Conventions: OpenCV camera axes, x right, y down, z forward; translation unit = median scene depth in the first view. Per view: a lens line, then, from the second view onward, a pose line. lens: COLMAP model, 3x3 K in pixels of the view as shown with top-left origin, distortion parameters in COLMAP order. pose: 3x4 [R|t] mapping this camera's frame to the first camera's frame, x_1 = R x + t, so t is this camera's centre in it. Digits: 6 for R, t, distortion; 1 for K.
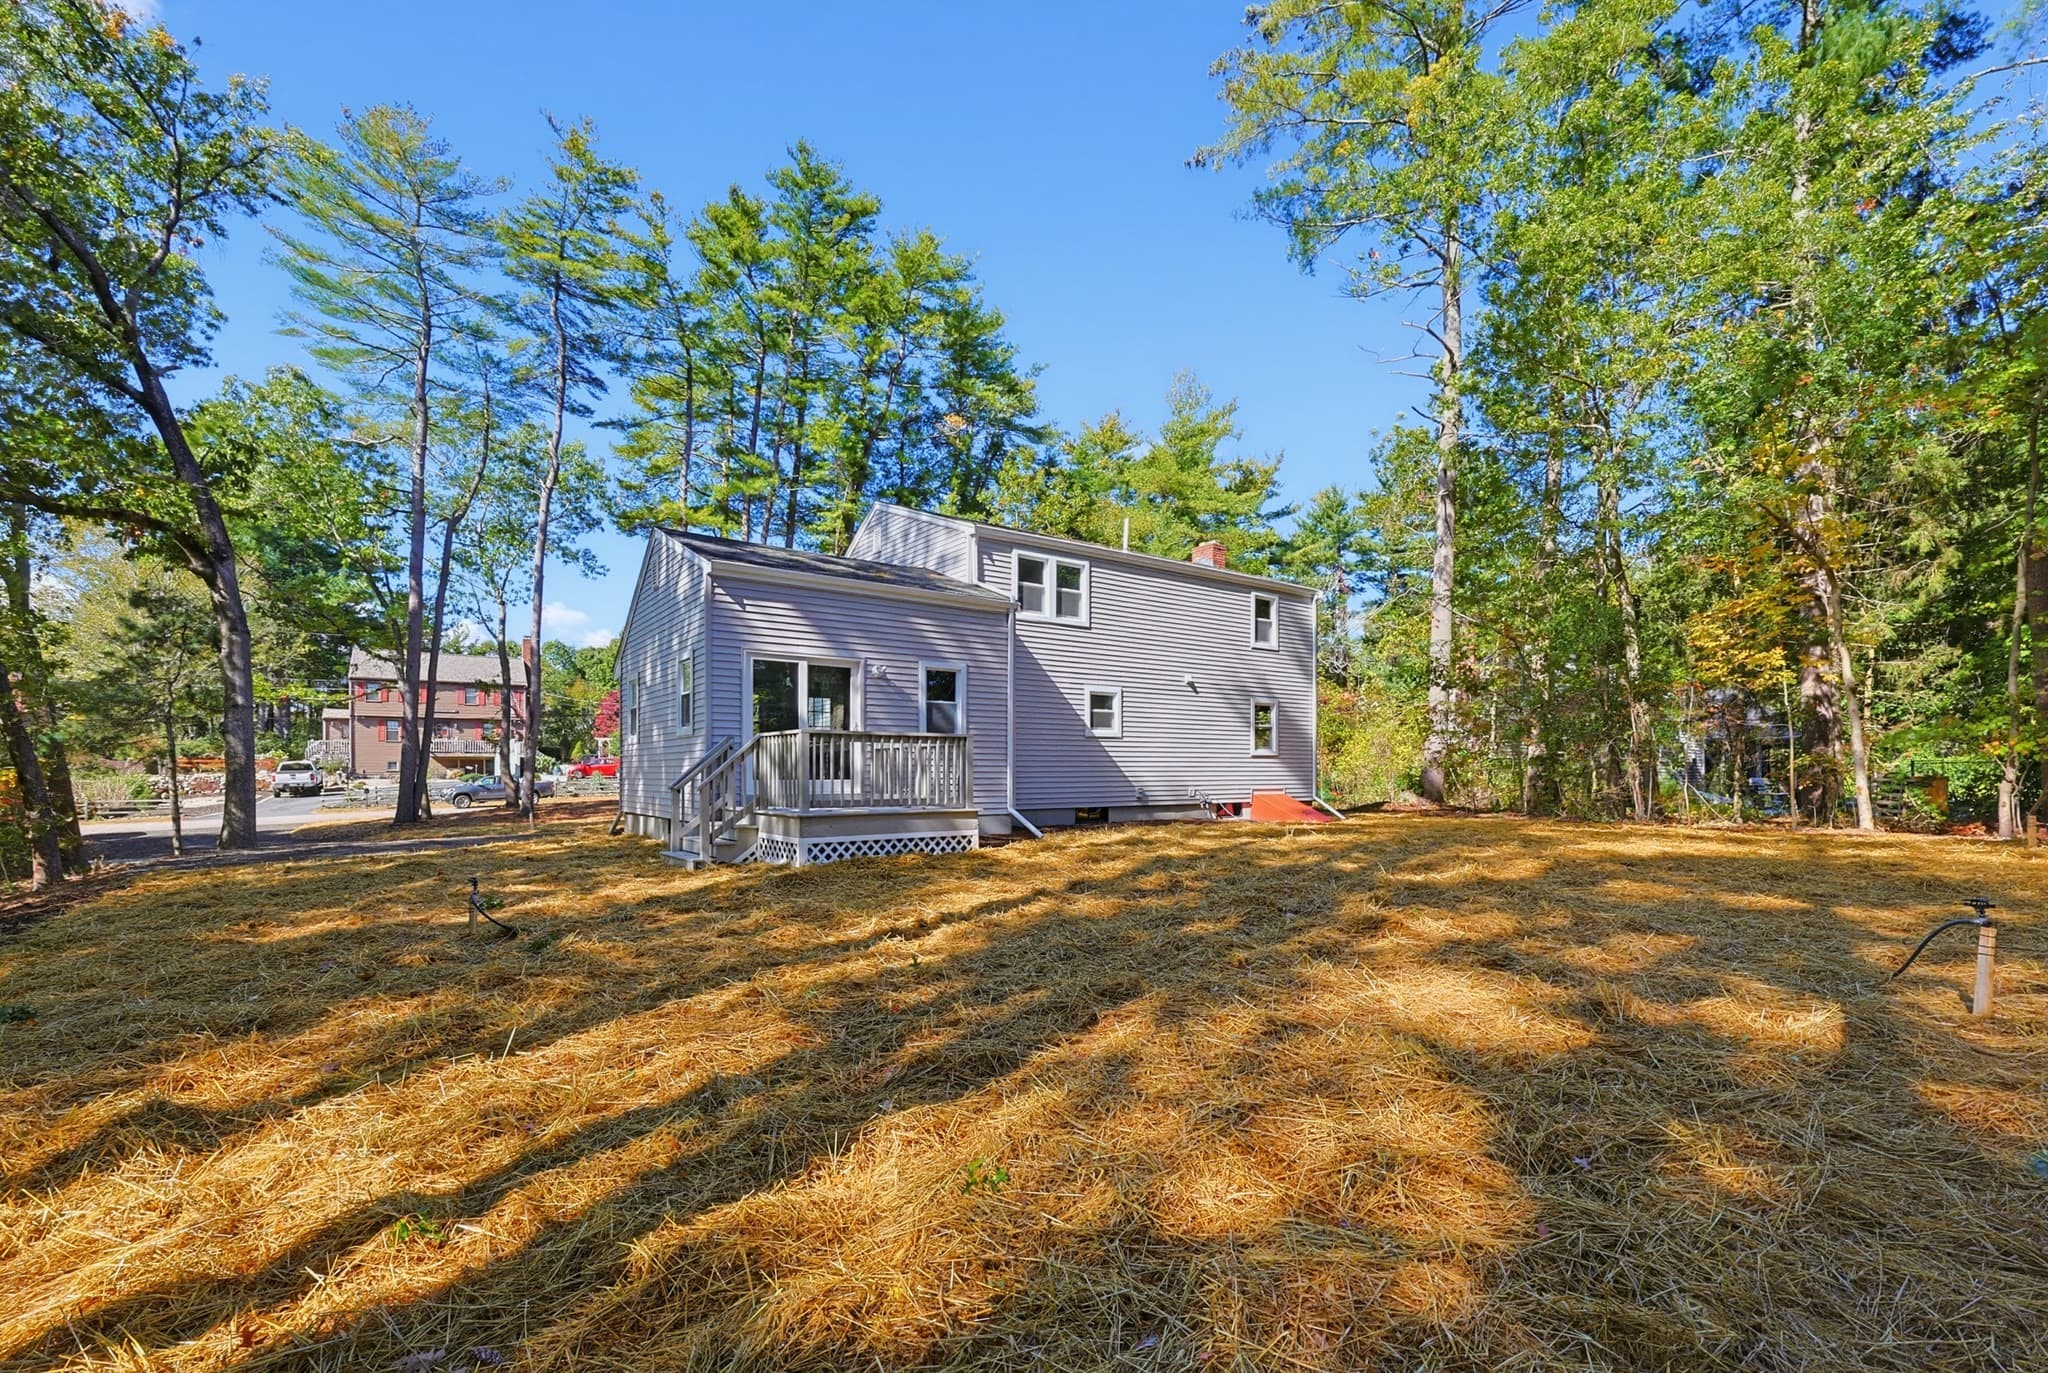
lens RADIAL K [[912.2, 0, 1017.6], [0, 912.2, 775.7], [0, 0, 1]] dist [-0.000704, -0.000204]
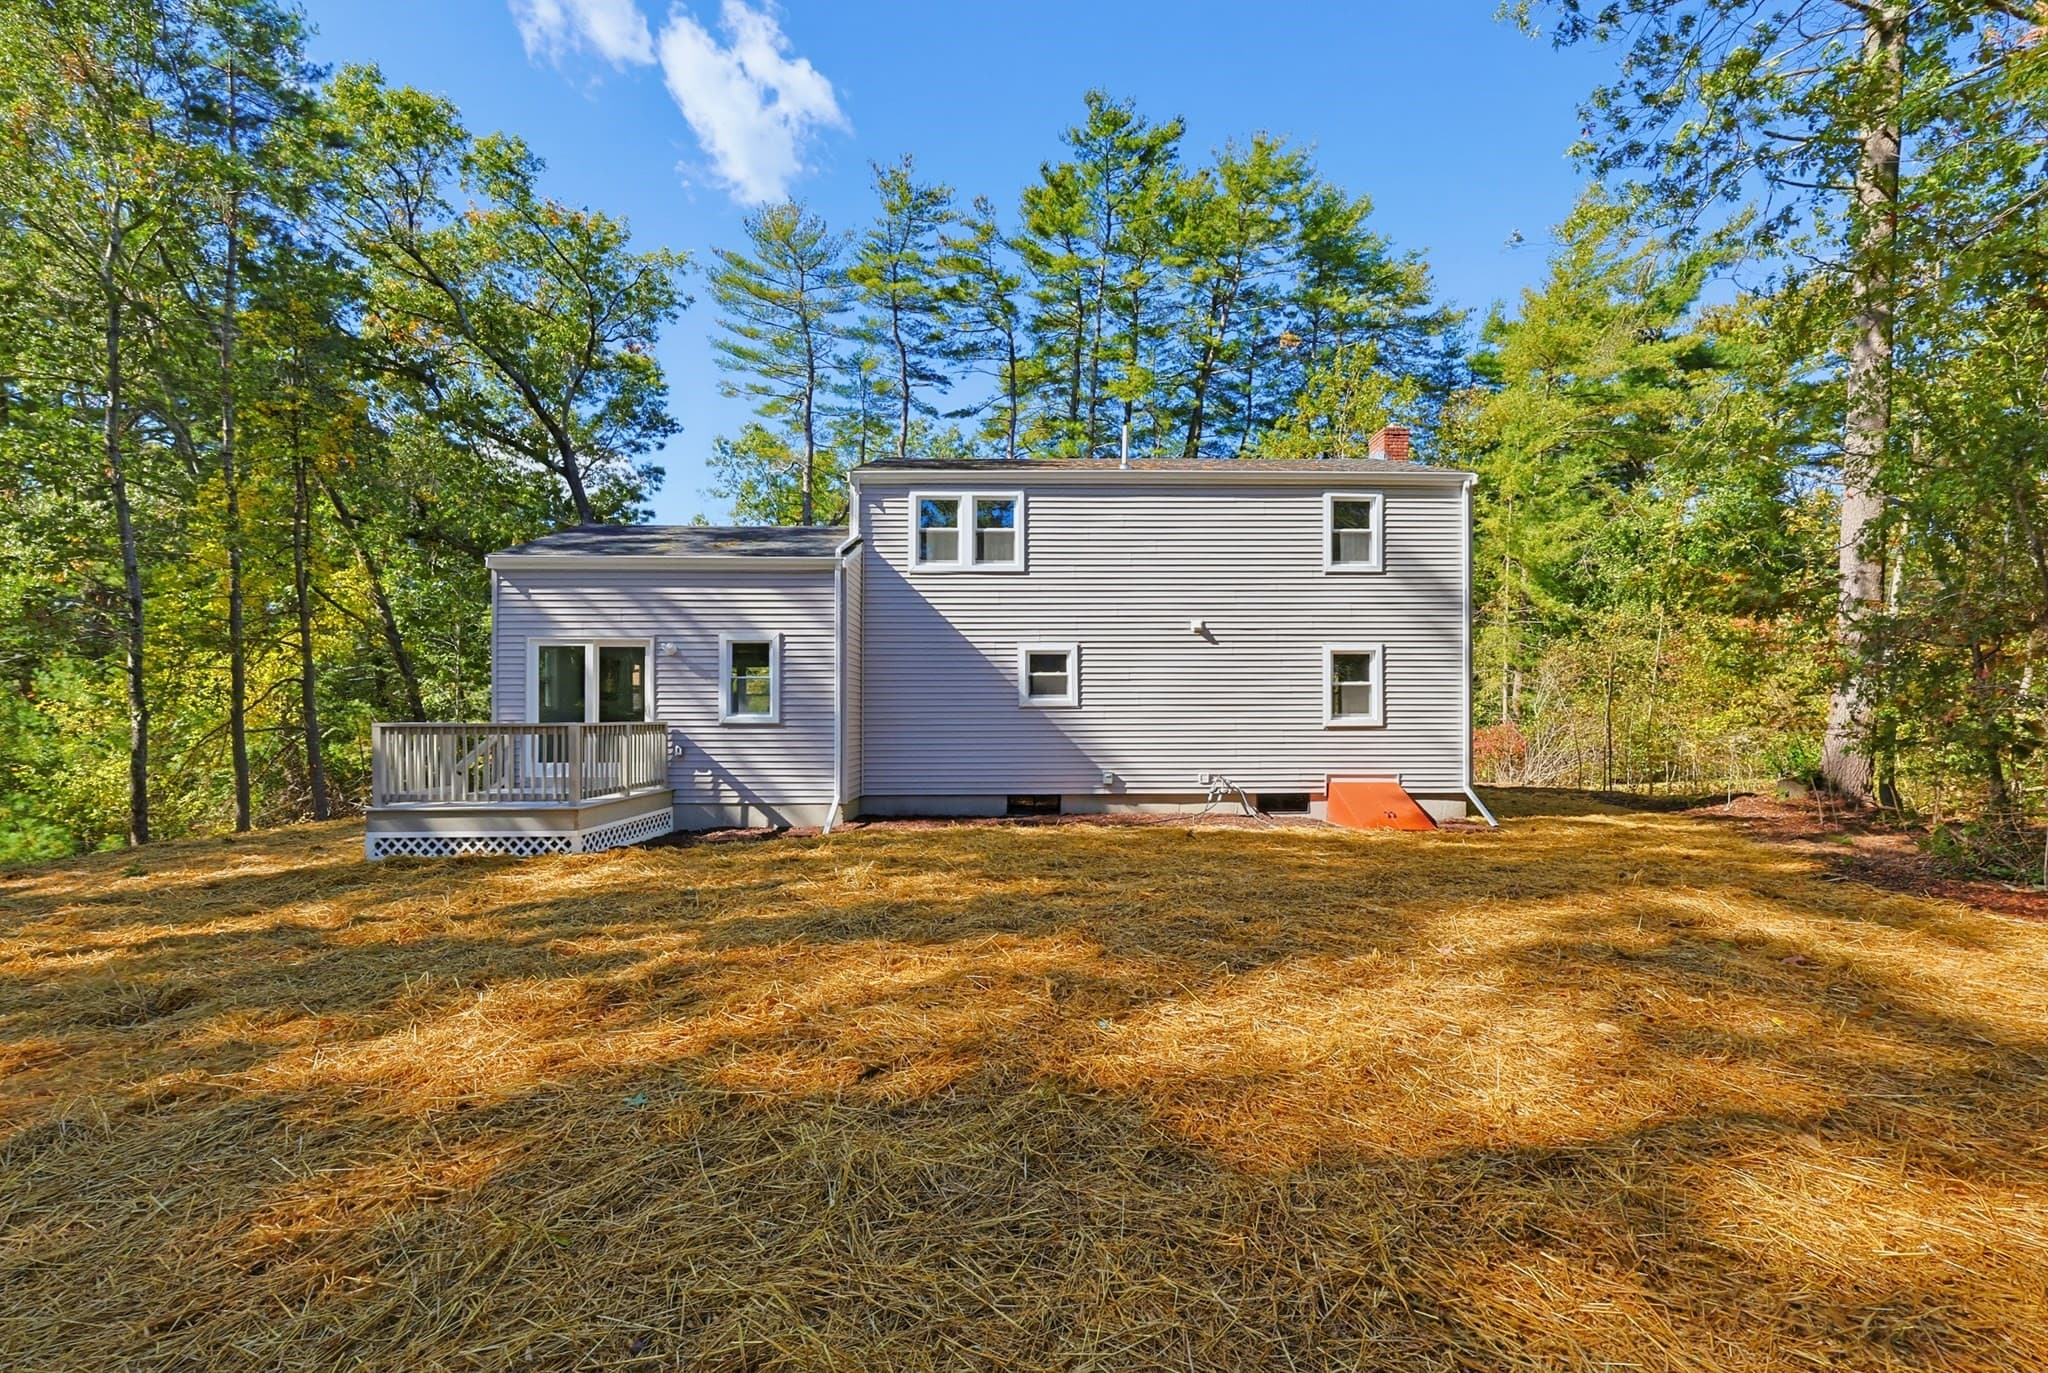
lens RADIAL K [[891.7, 0, 1025.7], [0, 891.7, 713.7], [0, 0, 1]] dist [-0.000406, 0.000165]
pose [[0.816354, -0.006267, -0.577518, 0.493450], [0.000066, 0.999942, -0.010757, -0.026504], [0.577552, 0.008744, 0.816307, 0.330493]]
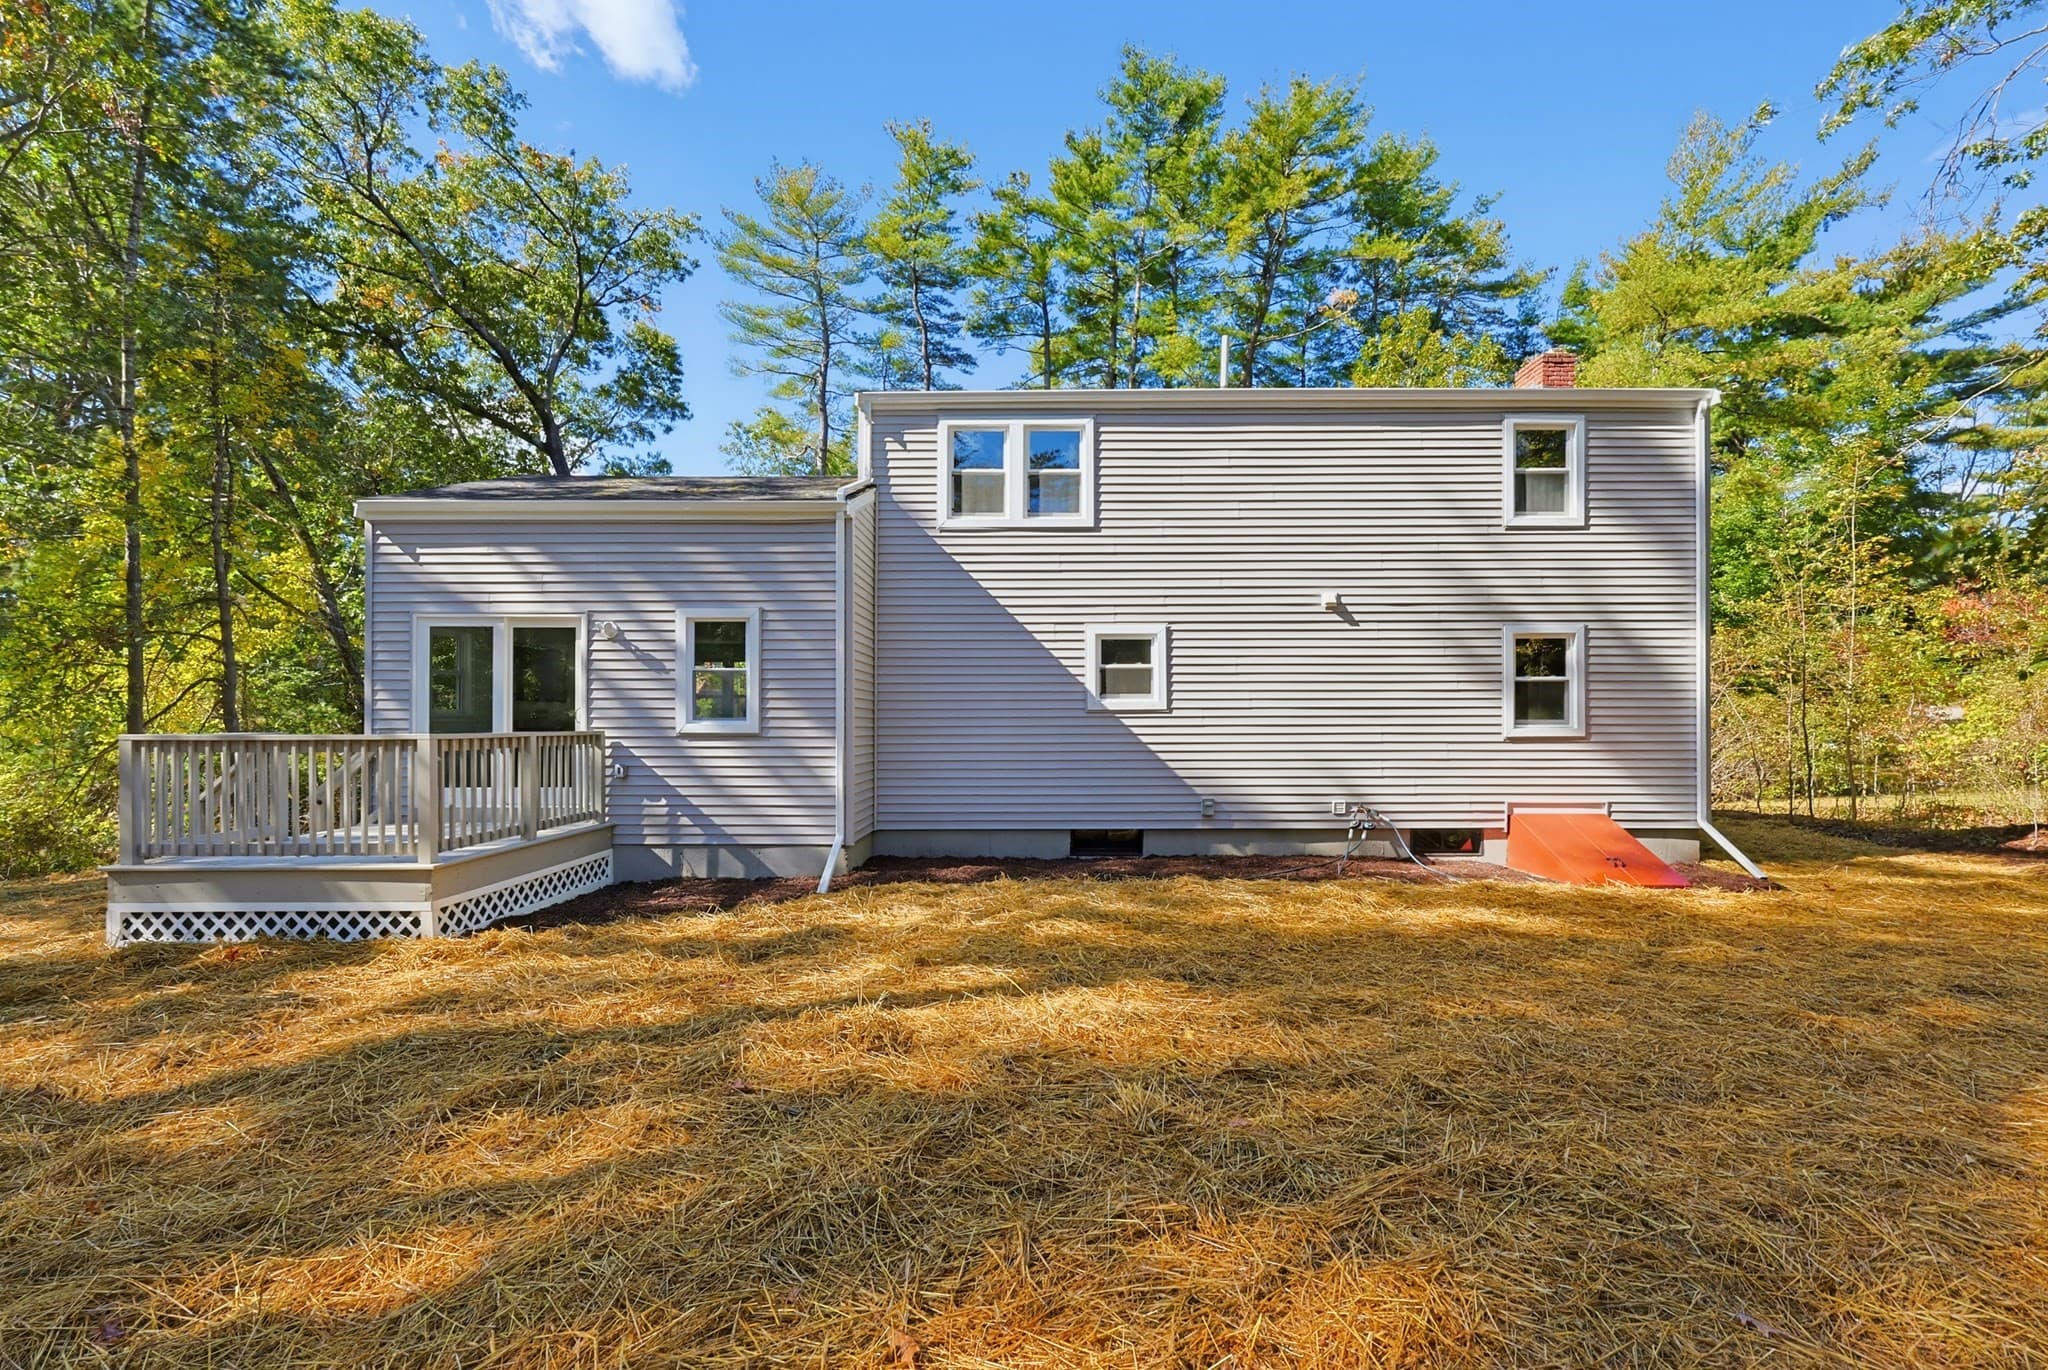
lens RADIAL K [[881.0, 0, 1027.7], [0, 881.0, 720.2], [0, 0, 1]] dist [-0.000754, 0.000302]
pose [[0.805918, -0.005342, -0.592003, 0.354265], [-0.000042, 0.999959, -0.009080, -0.029198], [0.592027, 0.007342, 0.805885, 0.472342]]
